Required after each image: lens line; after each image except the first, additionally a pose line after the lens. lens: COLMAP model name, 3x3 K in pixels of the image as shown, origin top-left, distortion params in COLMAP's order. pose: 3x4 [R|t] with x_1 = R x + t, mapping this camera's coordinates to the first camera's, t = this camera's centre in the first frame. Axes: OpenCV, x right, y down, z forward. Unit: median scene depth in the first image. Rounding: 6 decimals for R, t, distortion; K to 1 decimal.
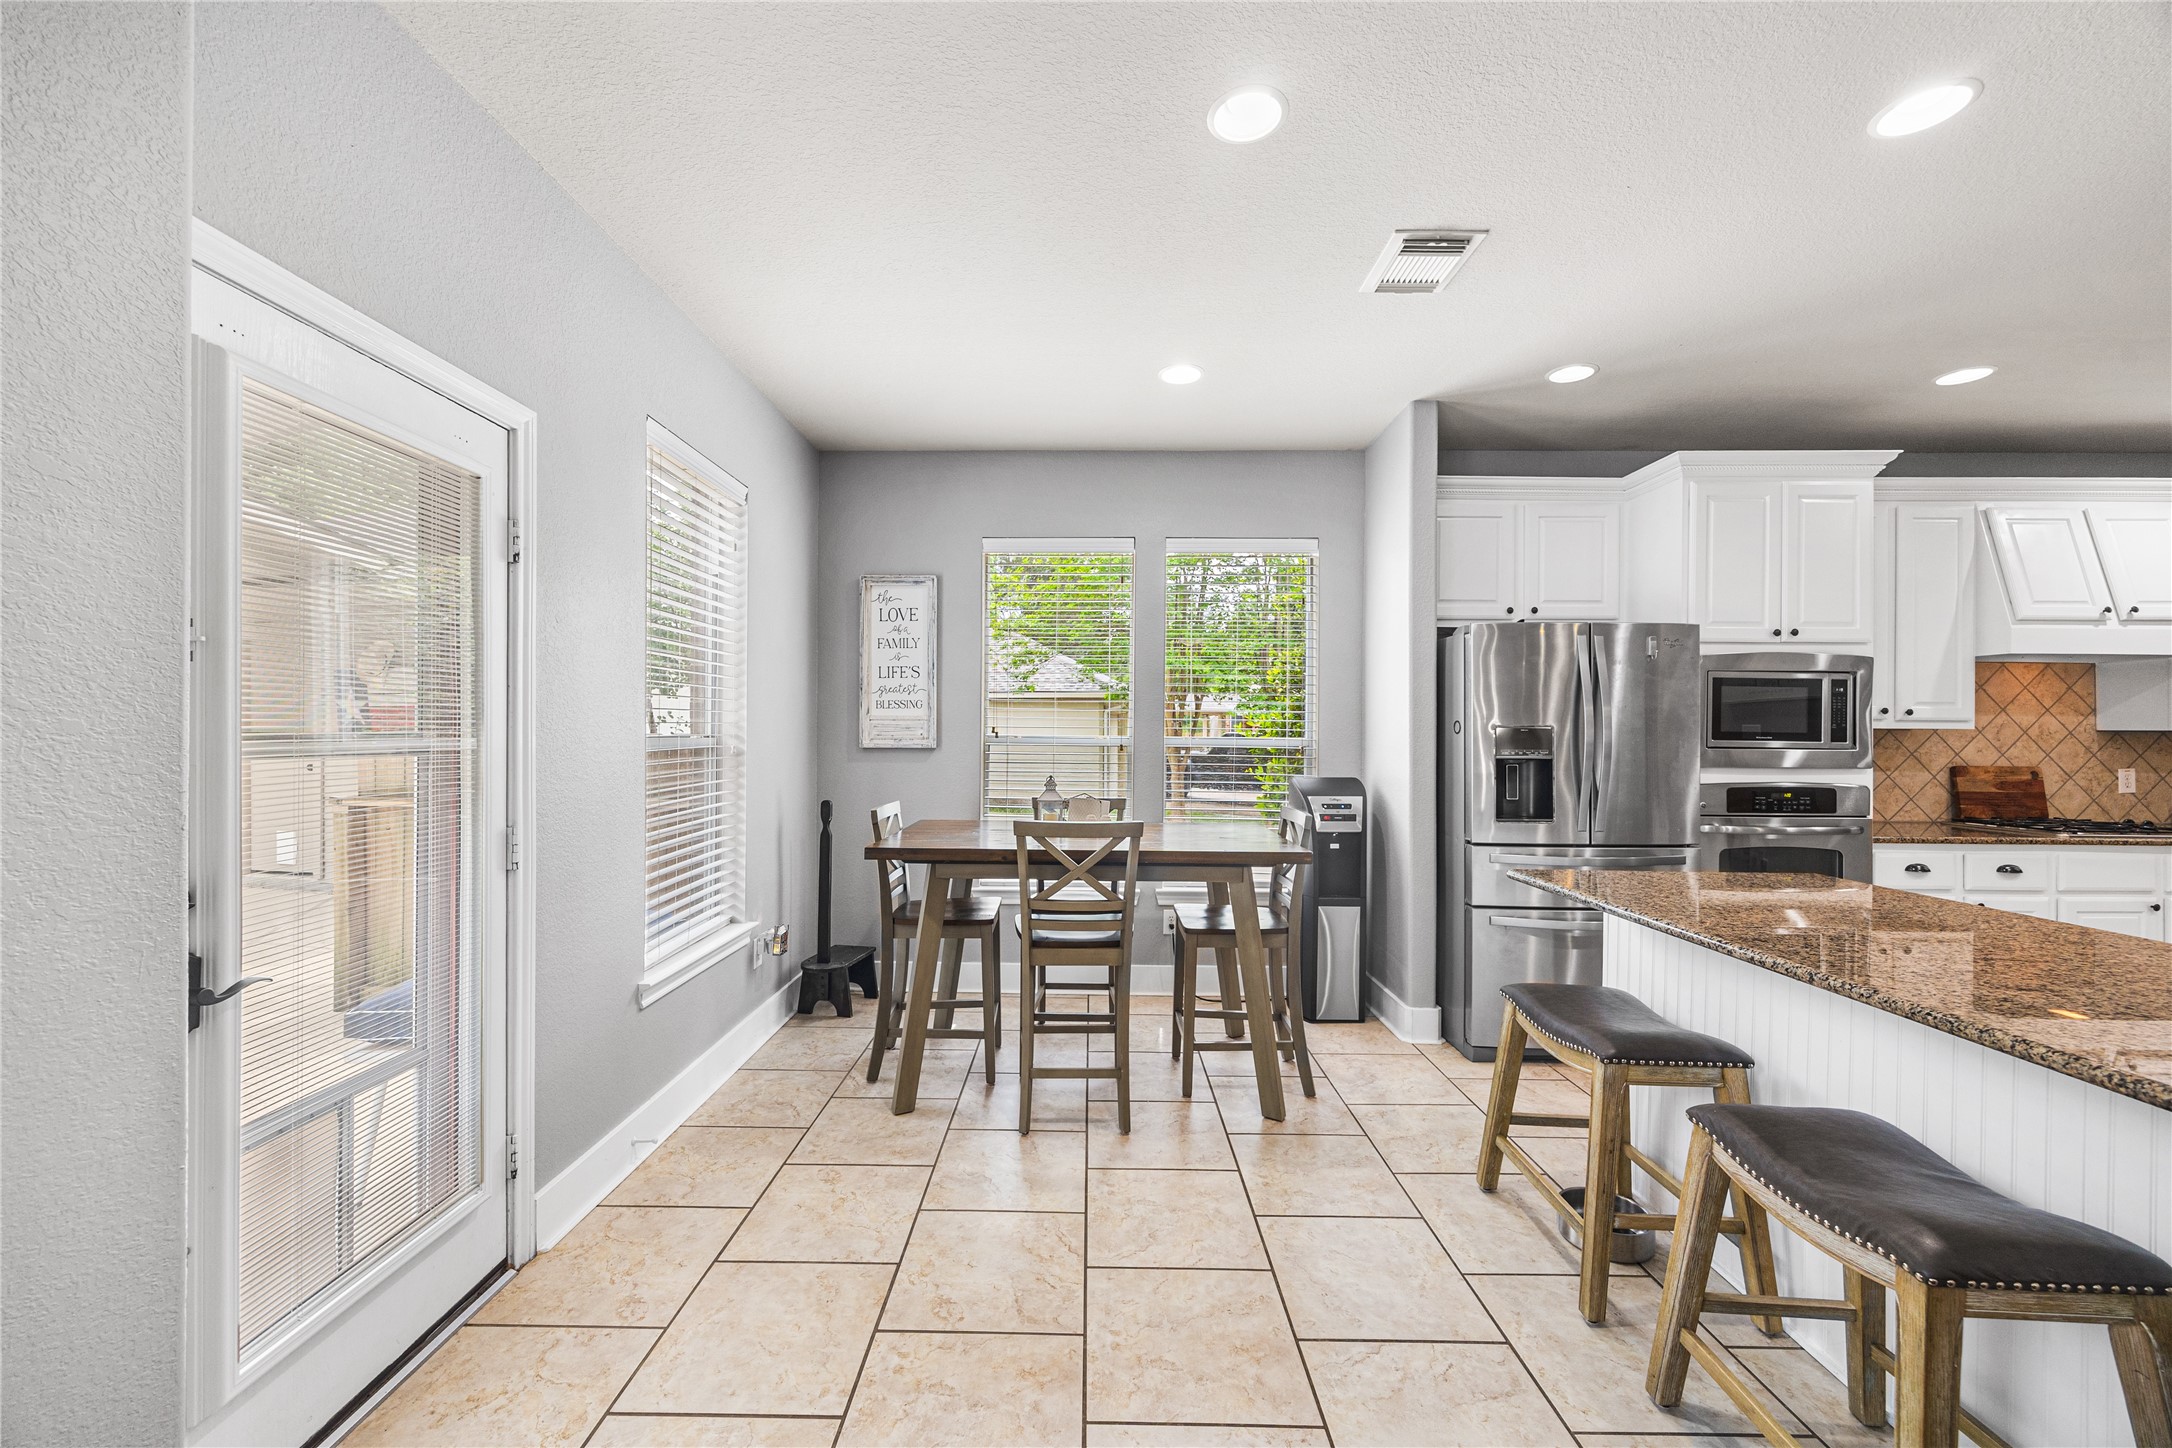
lens RADIAL K [[841.4, 0, 1082.1], [0, 841.4, 727.4], [0, 0, 1]] dist [0.001677, -0.000521]
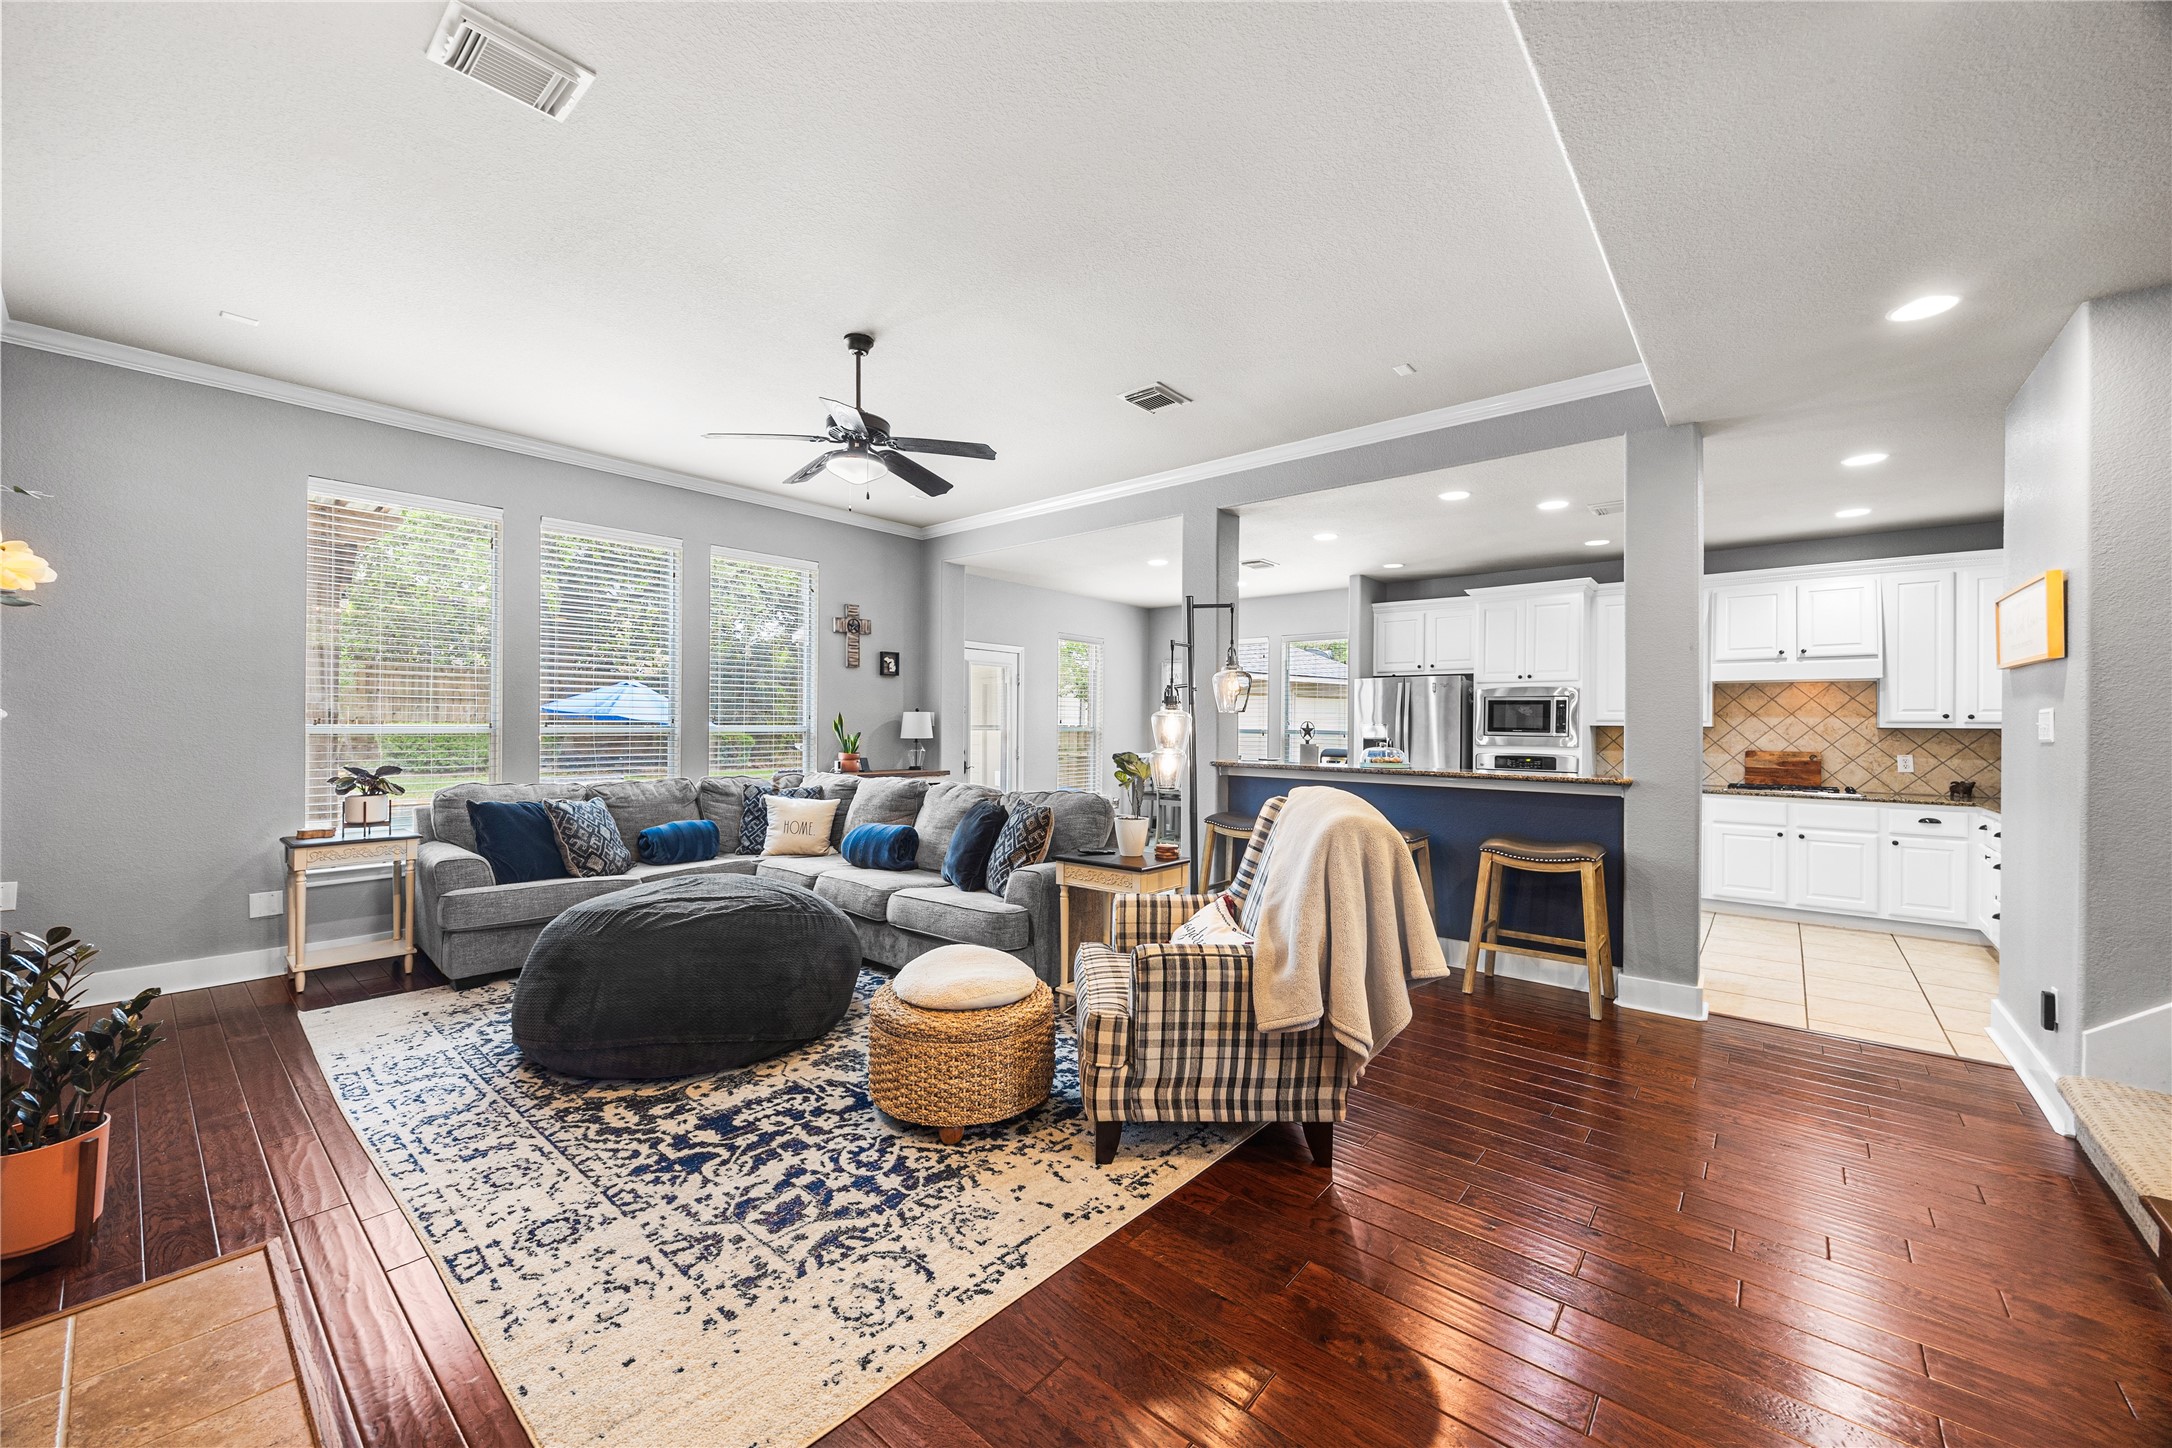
lens RADIAL K [[841.4, 0, 1084.3], [0, 841.4, 726.2], [0, 0, 1]] dist [0.001677, -0.000521]
pose [[0.769388, 0.002488, -0.638777, 1.083750], [-0.002152, 0.999997, 0.001302, 0.001785], [0.638778, 0.000373, 0.769391, -0.970293]]
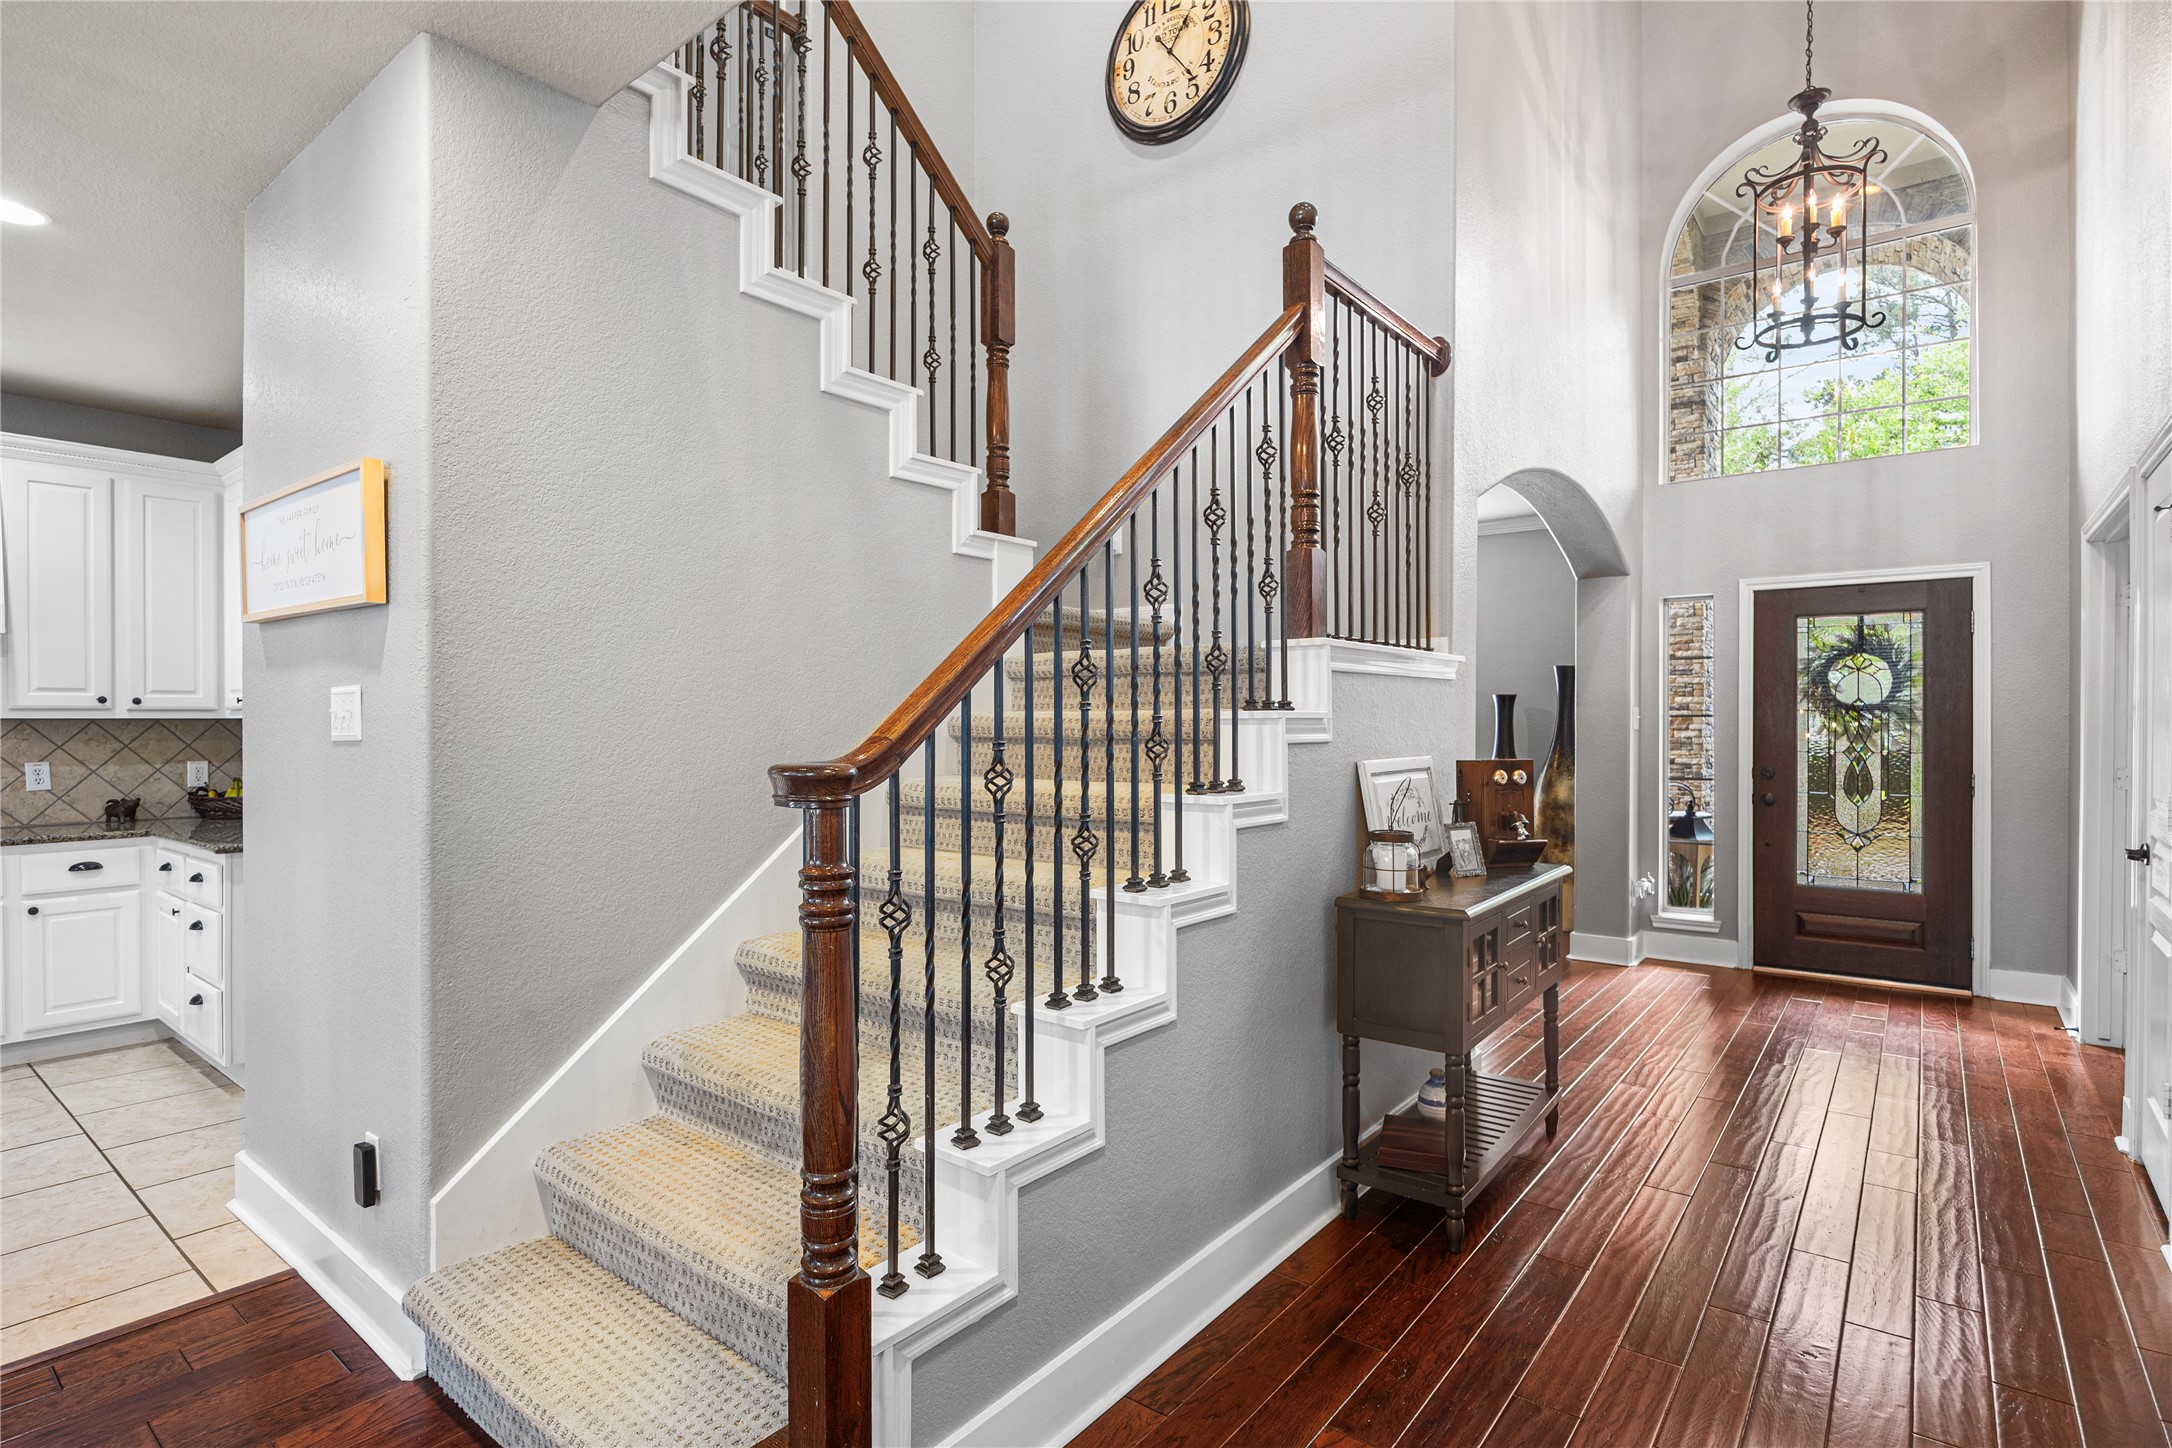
lens RADIAL K [[1066.2, 0, 1081.4], [0, 1066.2, 728.3], [0, 0, 1]] dist [-0.009282, -0.000264]
pose [[0.621861, -0.009330, 0.783072, 1.056761], [0.000575, 0.999934, 0.011456, 0.001951], [-0.783128, -0.006674, 0.621825, -0.529433]]
